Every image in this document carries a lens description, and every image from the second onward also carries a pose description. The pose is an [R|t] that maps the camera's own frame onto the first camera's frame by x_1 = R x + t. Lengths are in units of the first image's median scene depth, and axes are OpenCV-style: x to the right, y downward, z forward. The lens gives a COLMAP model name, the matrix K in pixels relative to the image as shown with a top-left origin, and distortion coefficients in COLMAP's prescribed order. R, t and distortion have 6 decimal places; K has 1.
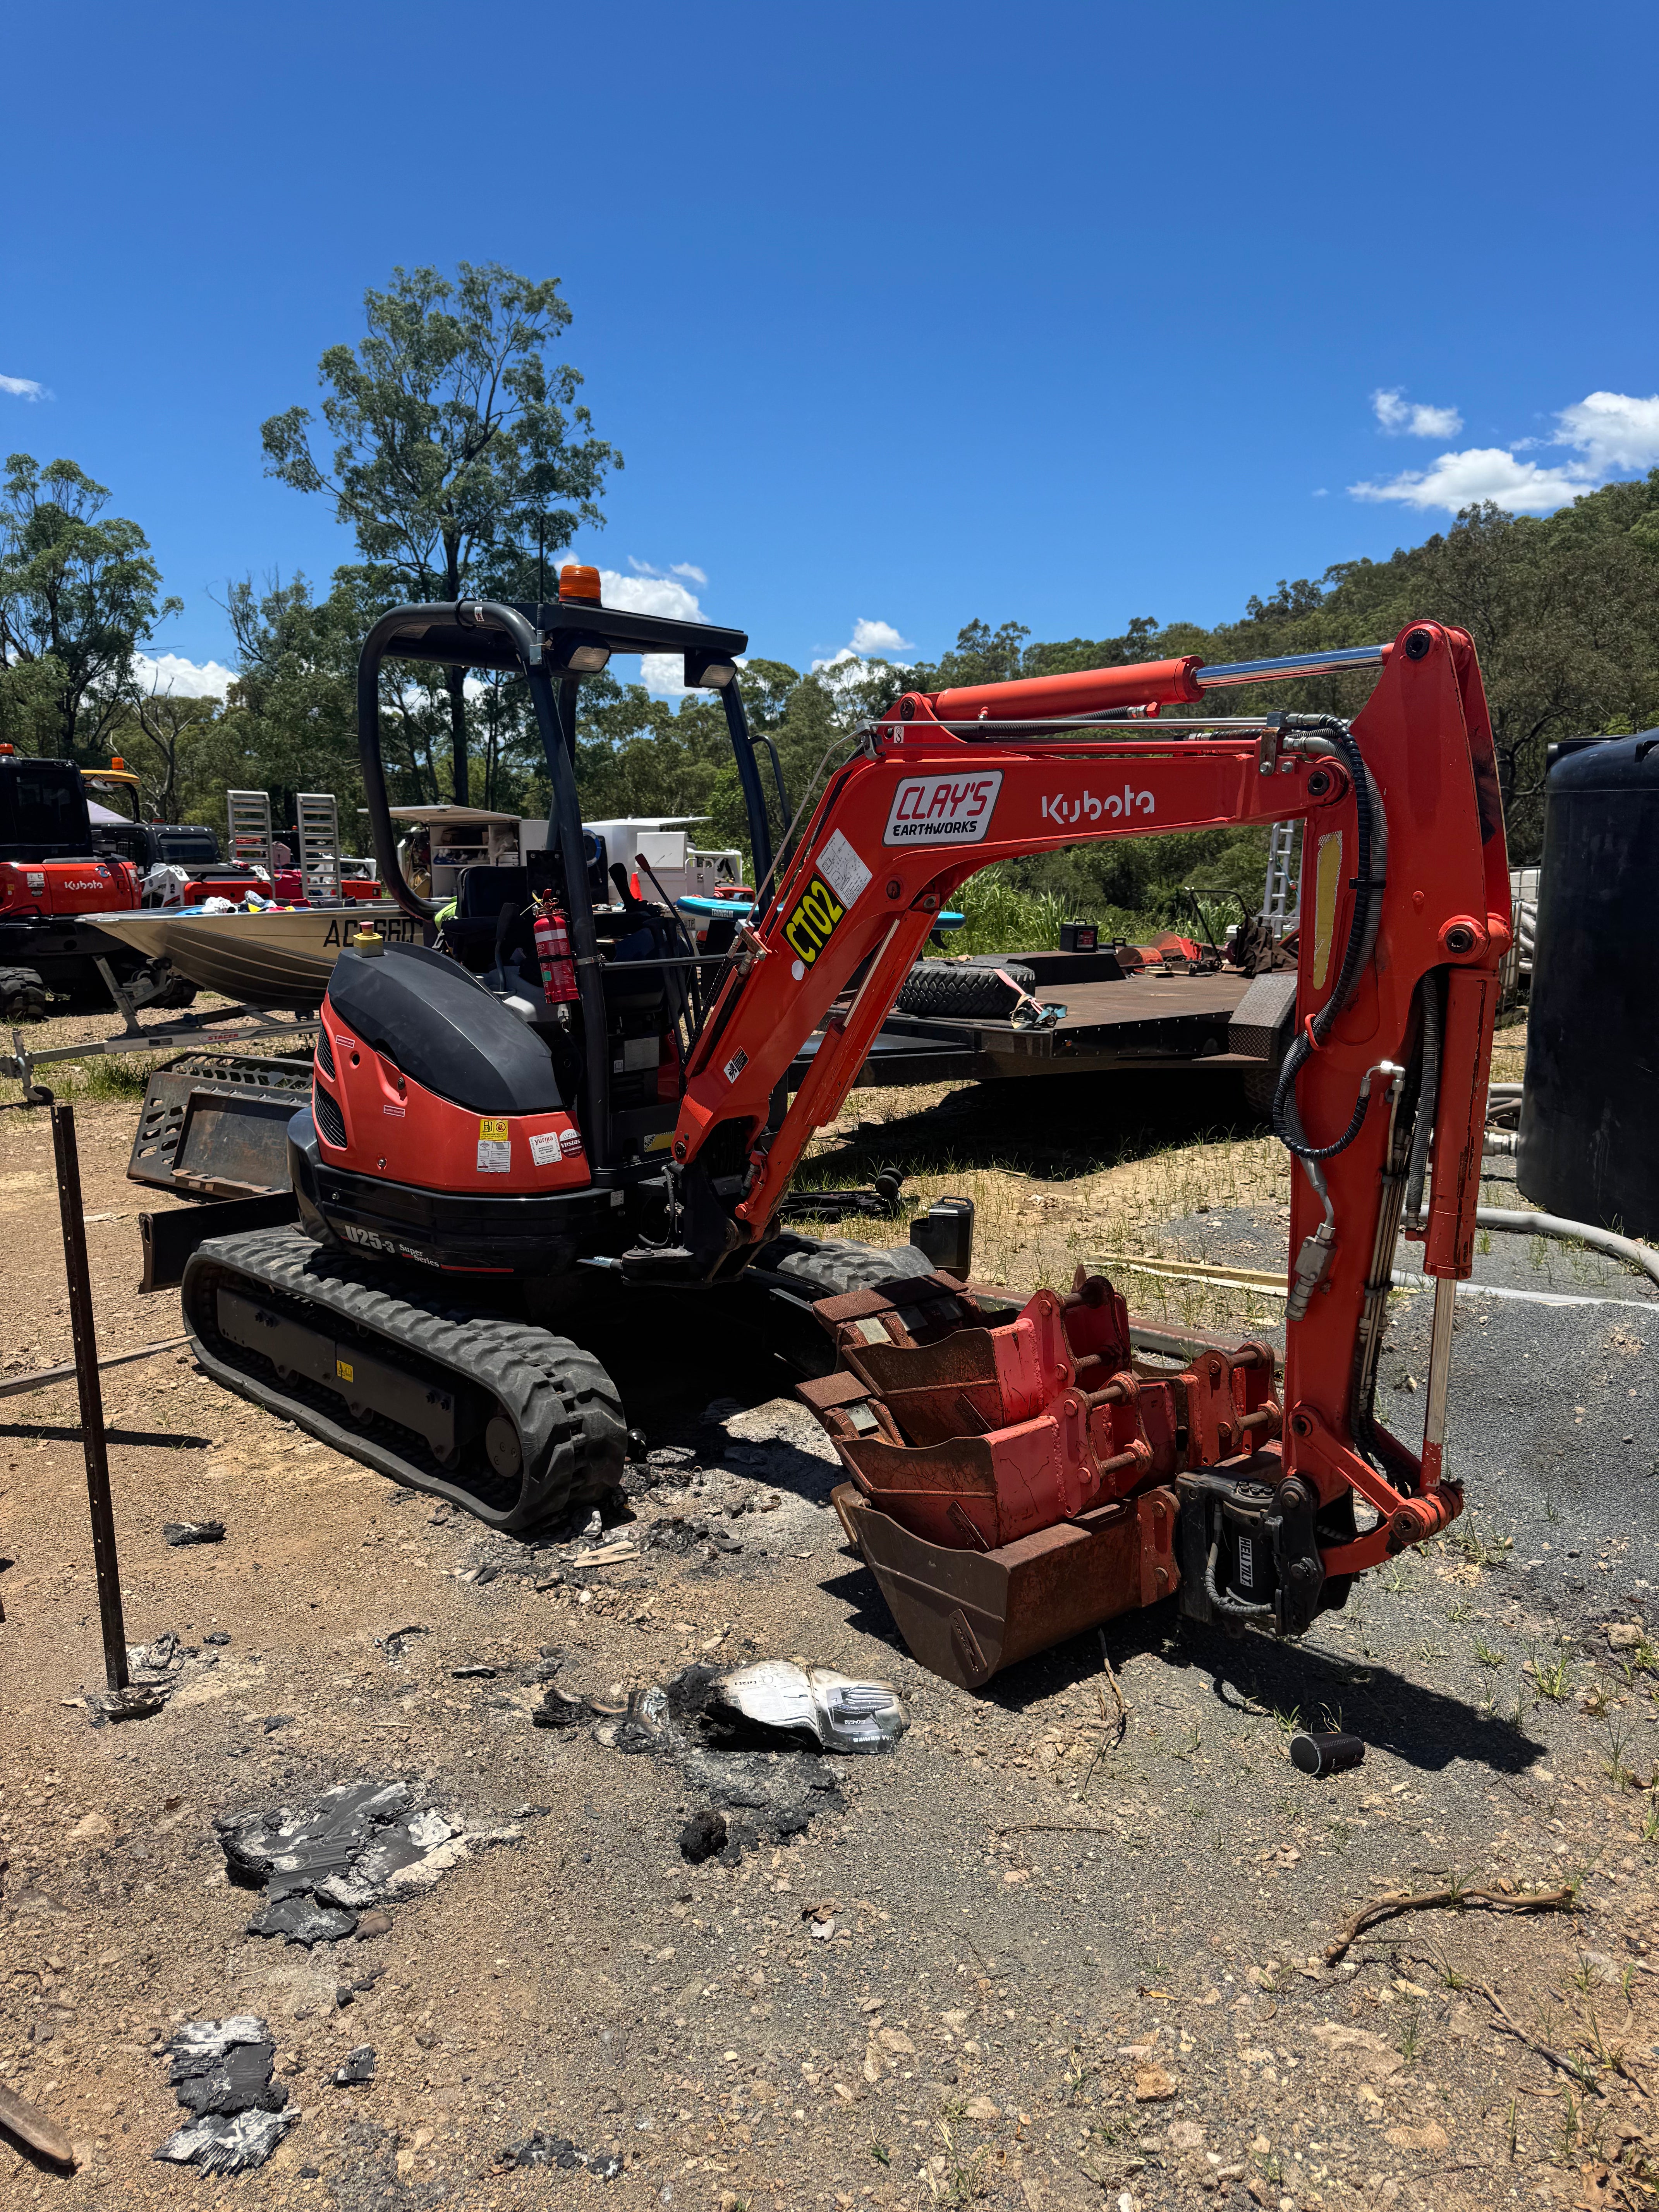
lens RADIAL K [[1424.3, 0, 829.5], [0, 1424.3, 1106.0], [0, 0, 1]] dist [0.001989, 0.001050]
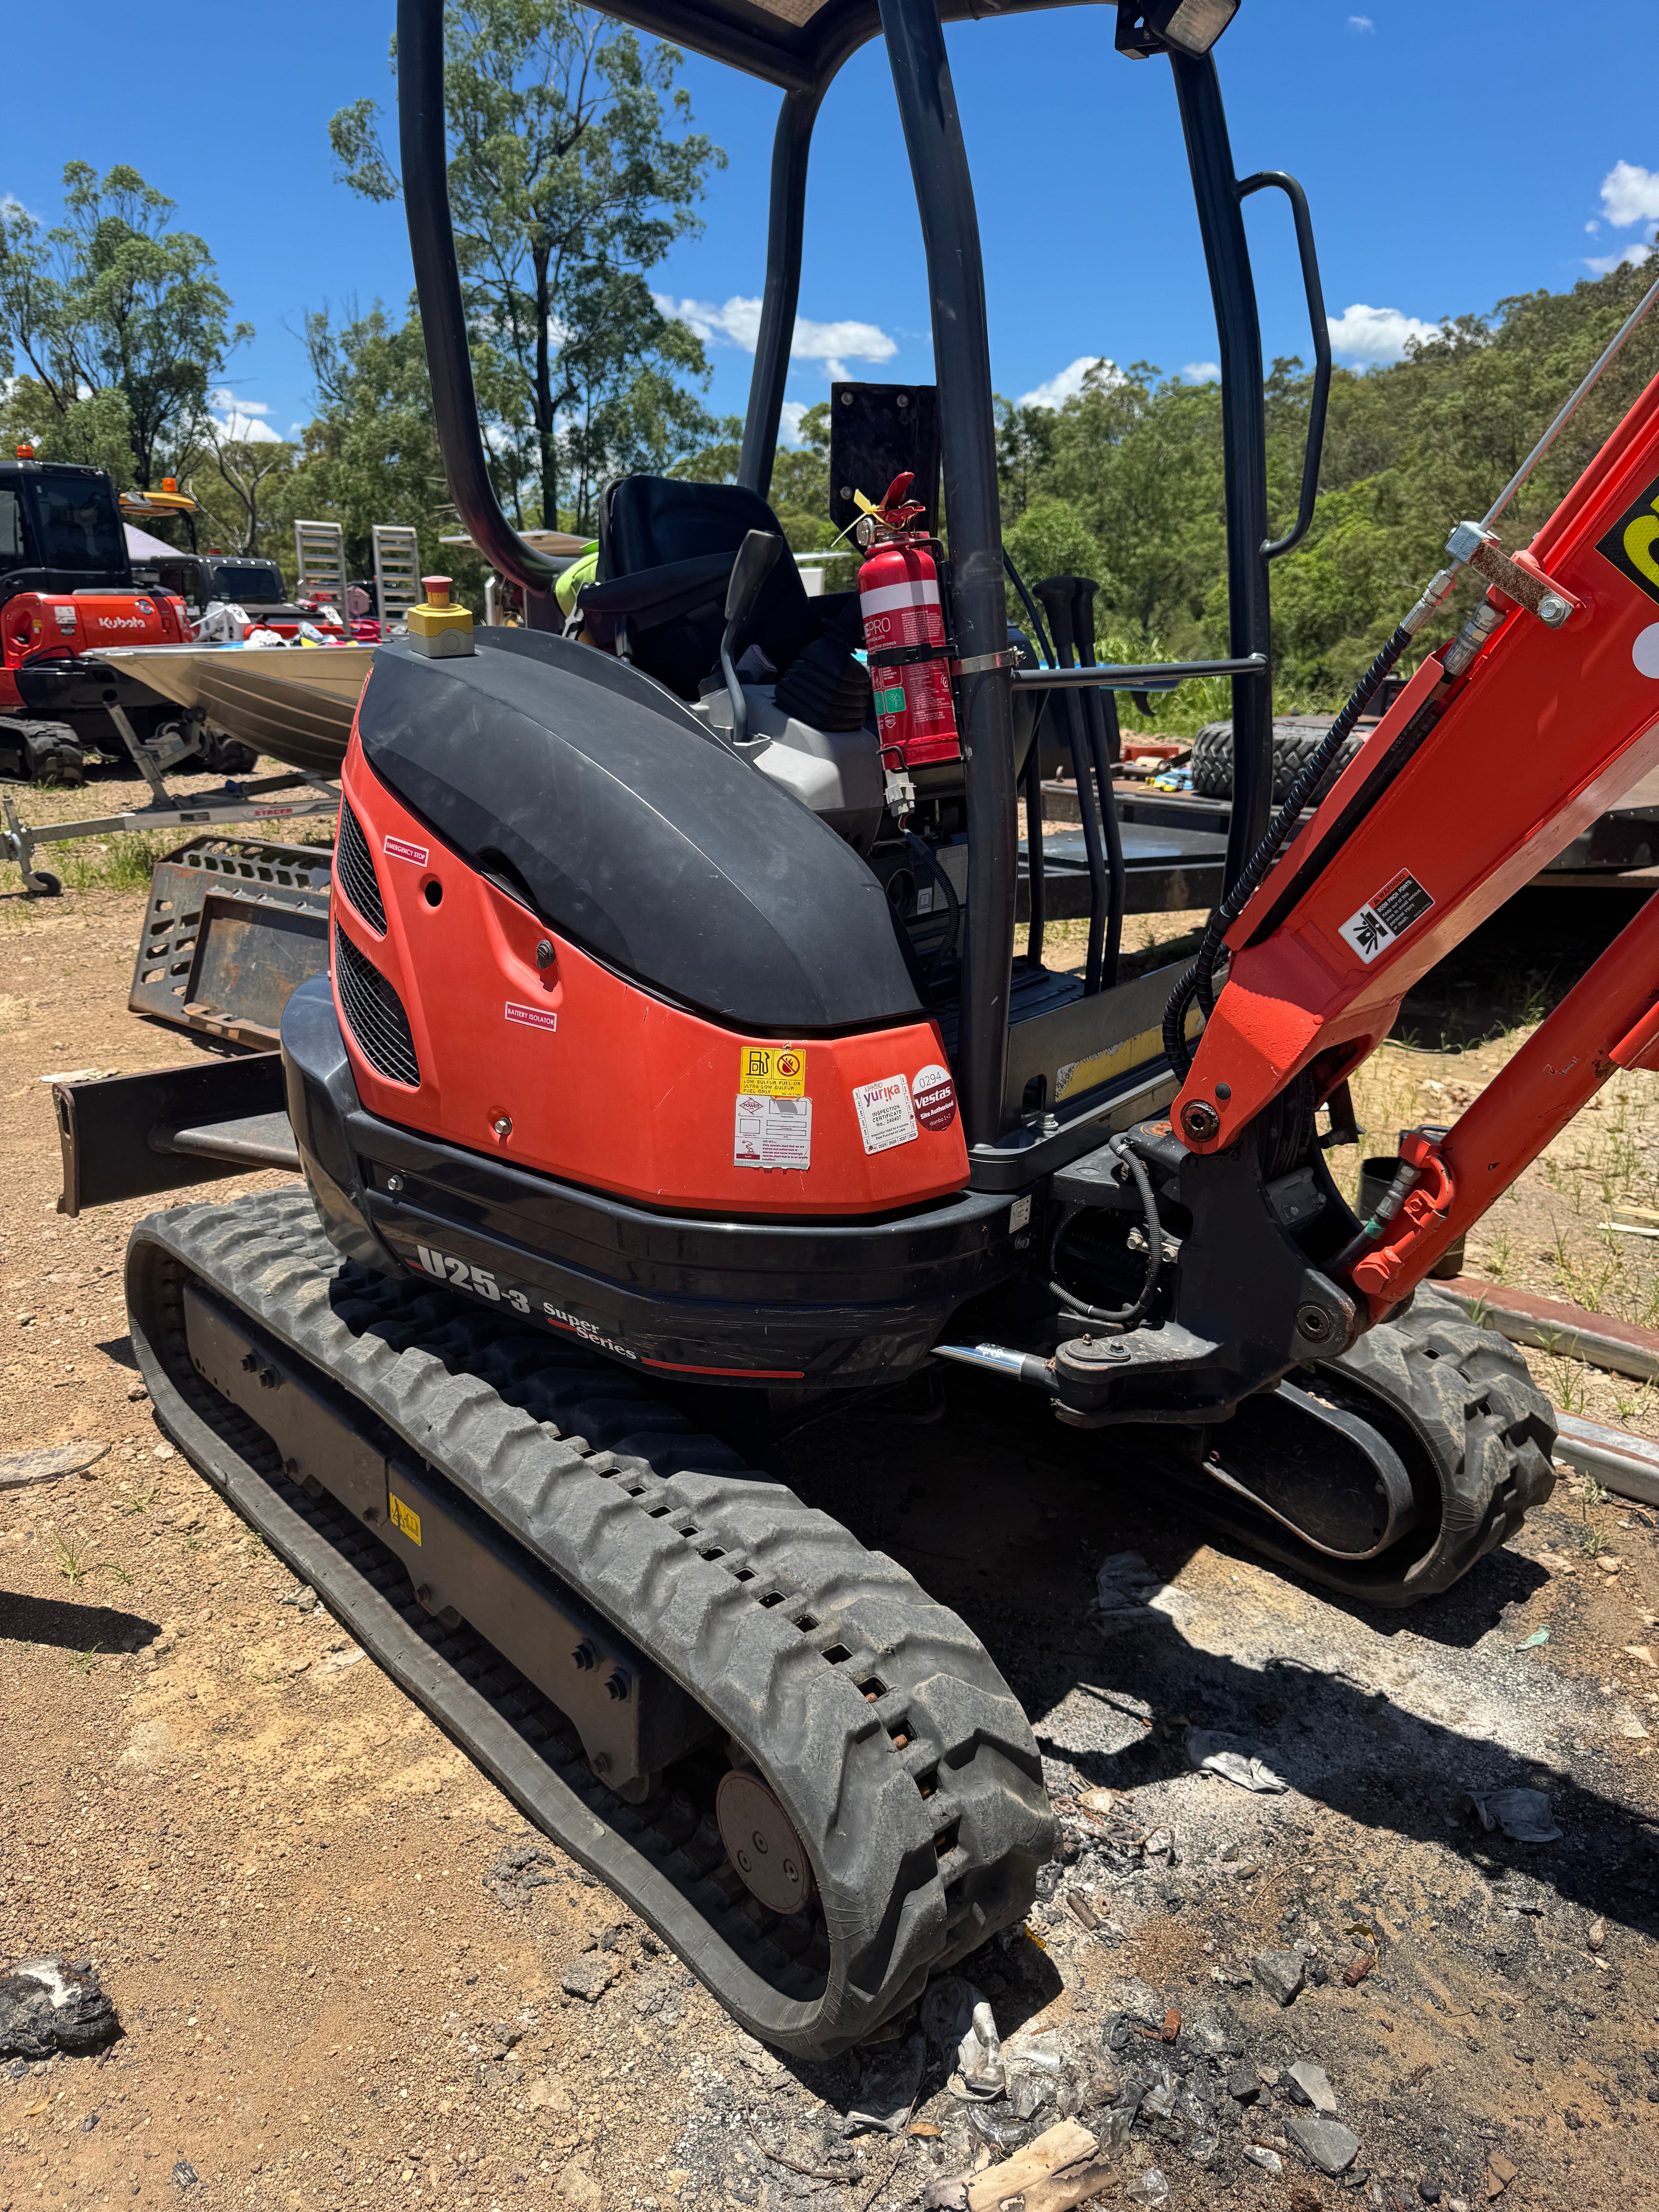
lens RADIAL K [[1344.5, 0, 829.5], [0, 1344.5, 1106.0], [0, 0, 1]] dist [0.018984, -0.033926]
pose [[0.998416, 0.031007, -0.046940, -0.055468], [-0.022935, 0.986252, 0.163649, -0.012122], [0.051369, -0.162314, 0.985401, 0.180639]]
